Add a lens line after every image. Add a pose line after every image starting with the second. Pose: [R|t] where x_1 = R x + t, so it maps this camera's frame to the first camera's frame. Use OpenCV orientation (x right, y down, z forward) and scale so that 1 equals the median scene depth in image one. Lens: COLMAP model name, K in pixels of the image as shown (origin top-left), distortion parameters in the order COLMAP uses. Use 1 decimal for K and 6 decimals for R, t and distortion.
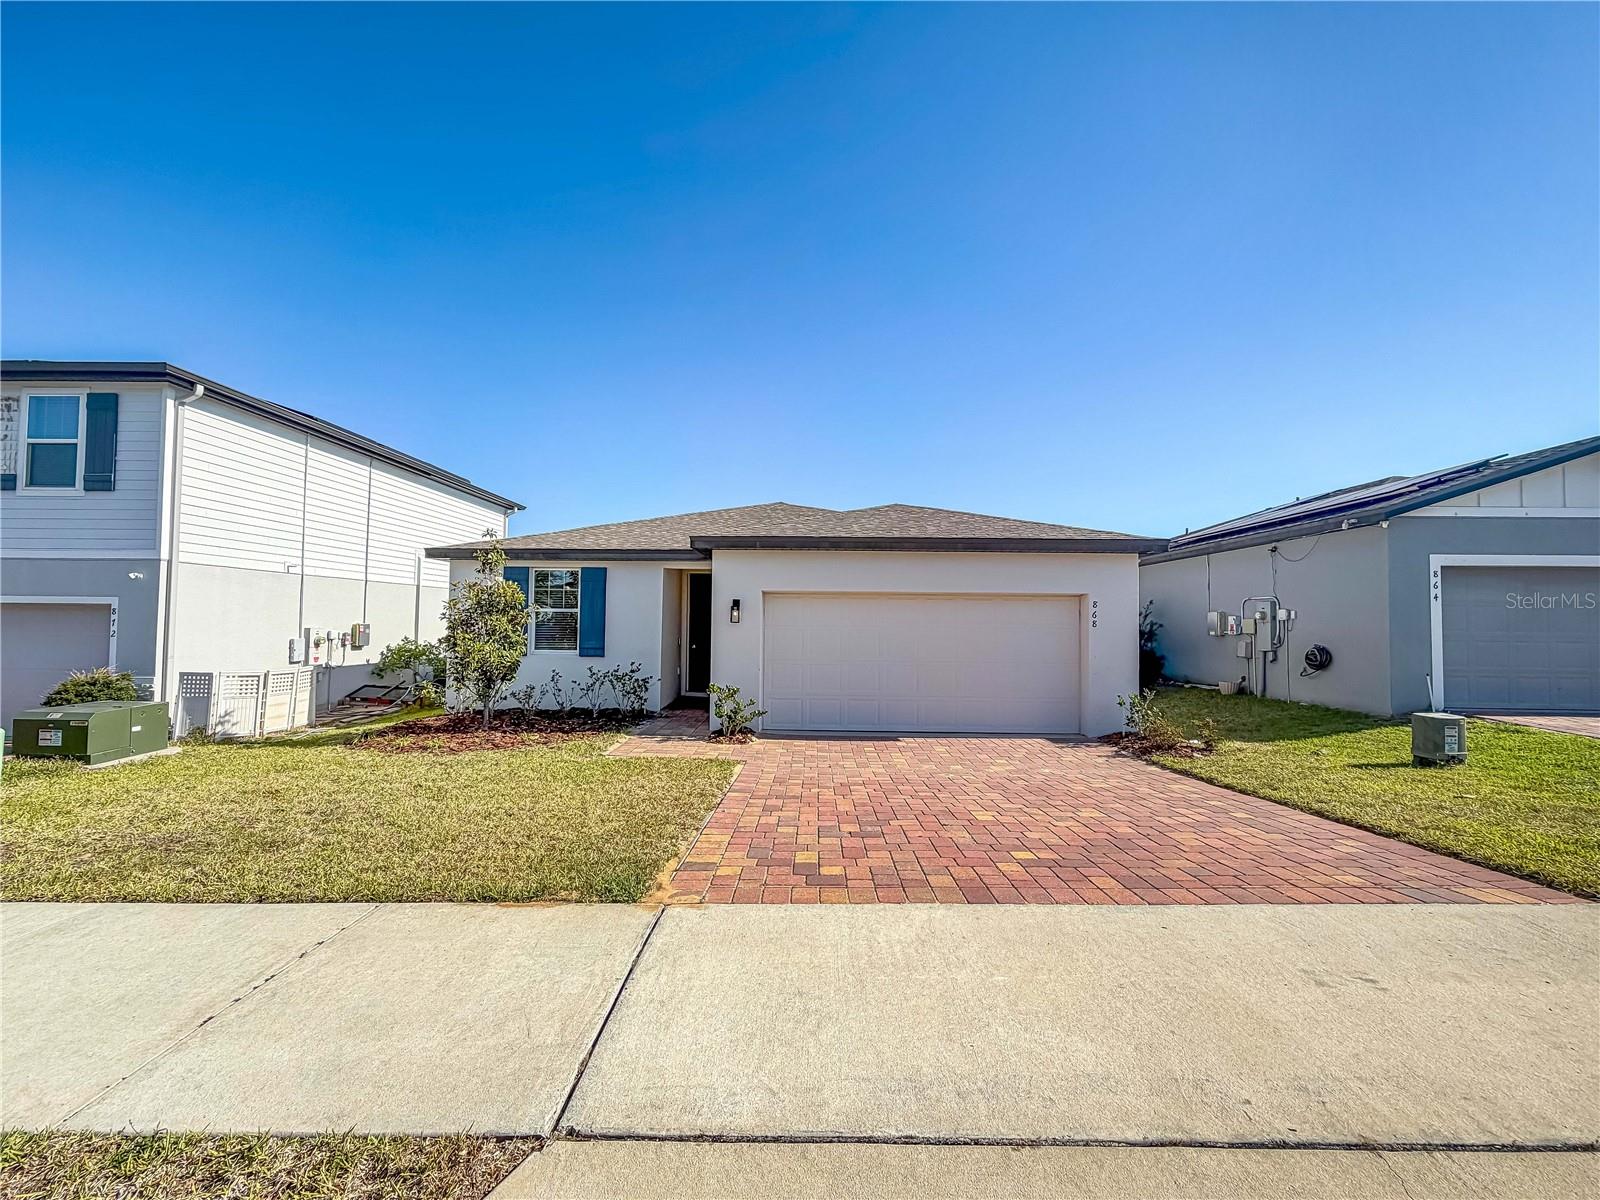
lens RADIAL K [[641.7, 0, 797.8], [0, 641.7, 584.6], [0, 0, 1]] dist [0.000495, 0.000271]
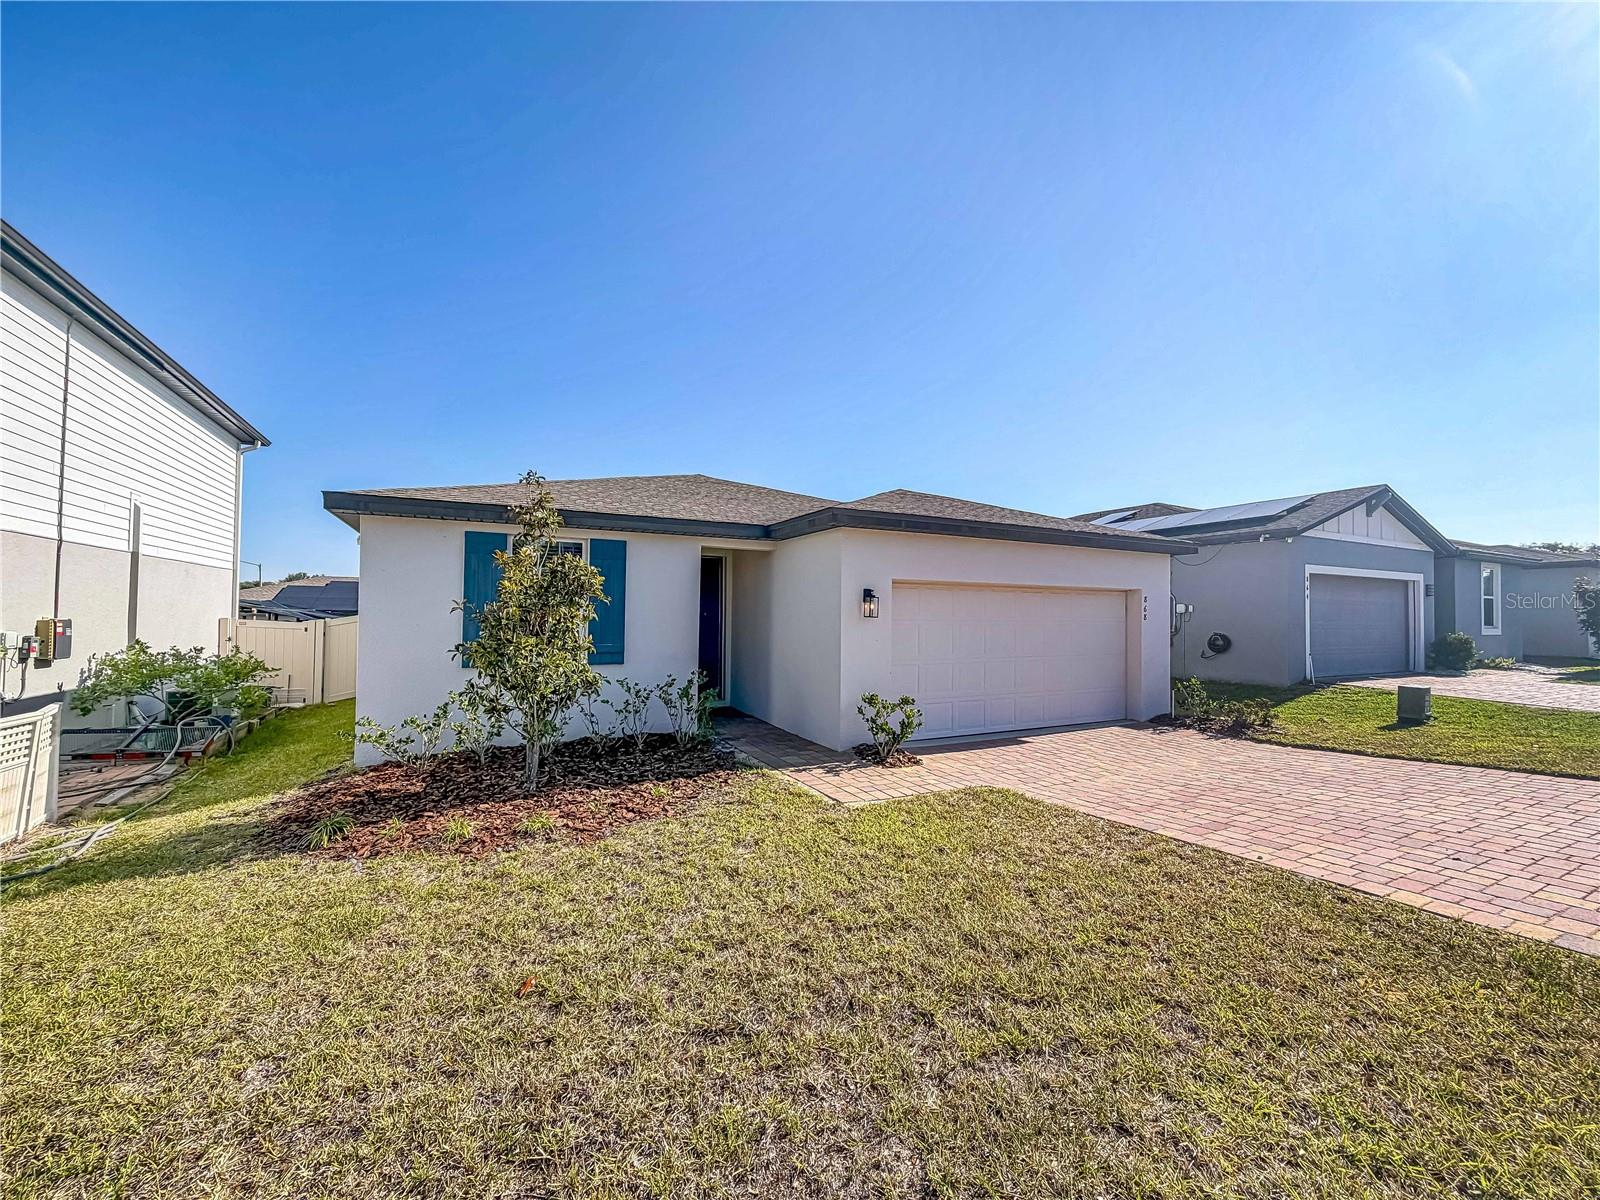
lens RADIAL K [[641.7, 0, 797.8], [0, 641.7, 584.6], [0, 0, 1]] dist [0.000495, 0.000271]
pose [[0.878099, 0.020737, 0.478029, -0.546175], [-0.028280, 0.999563, 0.008587, 0.012770], [-0.477642, -0.021058, 0.878302, 0.309872]]
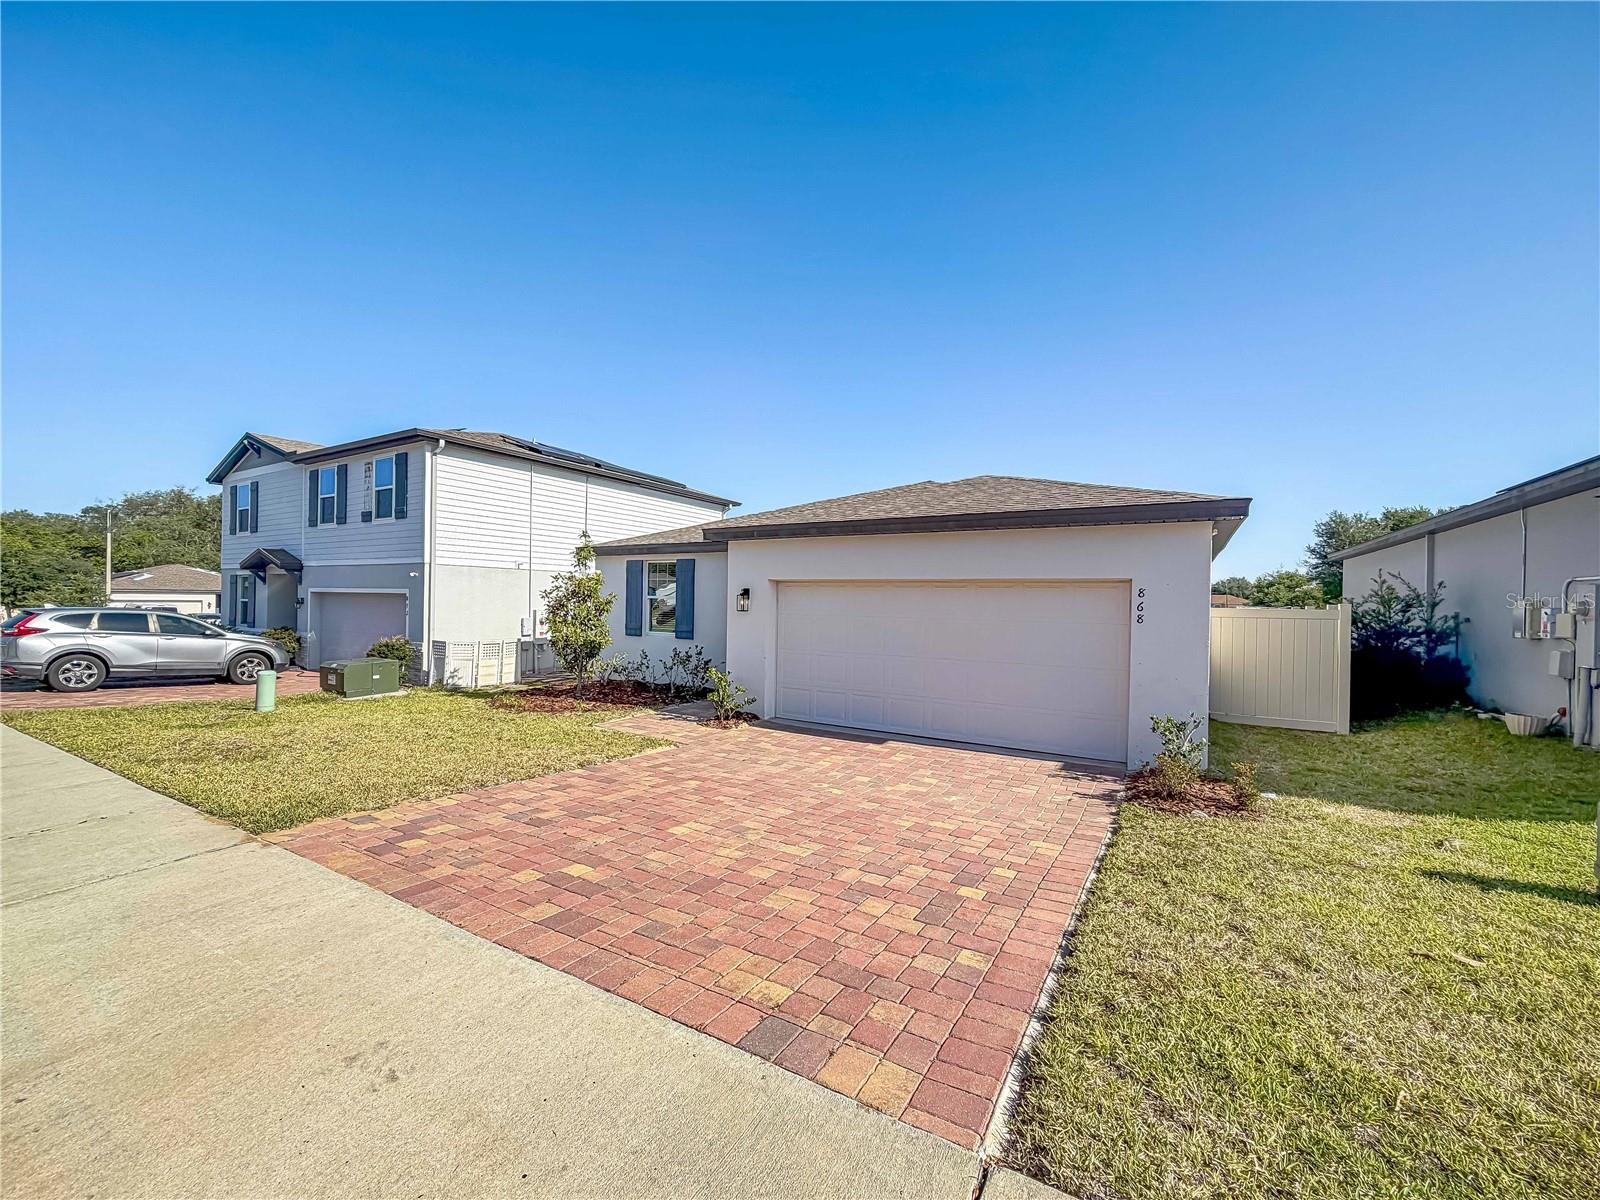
lens RADIAL K [[641.7, 0, 797.8], [0, 641.7, 584.6], [0, 0, 1]] dist [0.000495, 0.000271]
pose [[0.866302, -0.008097, -0.499454, 0.469958], [0.022726, 0.999472, 0.023215, -0.004455], [0.499003, -0.031462, 0.866029, 0.153369]]
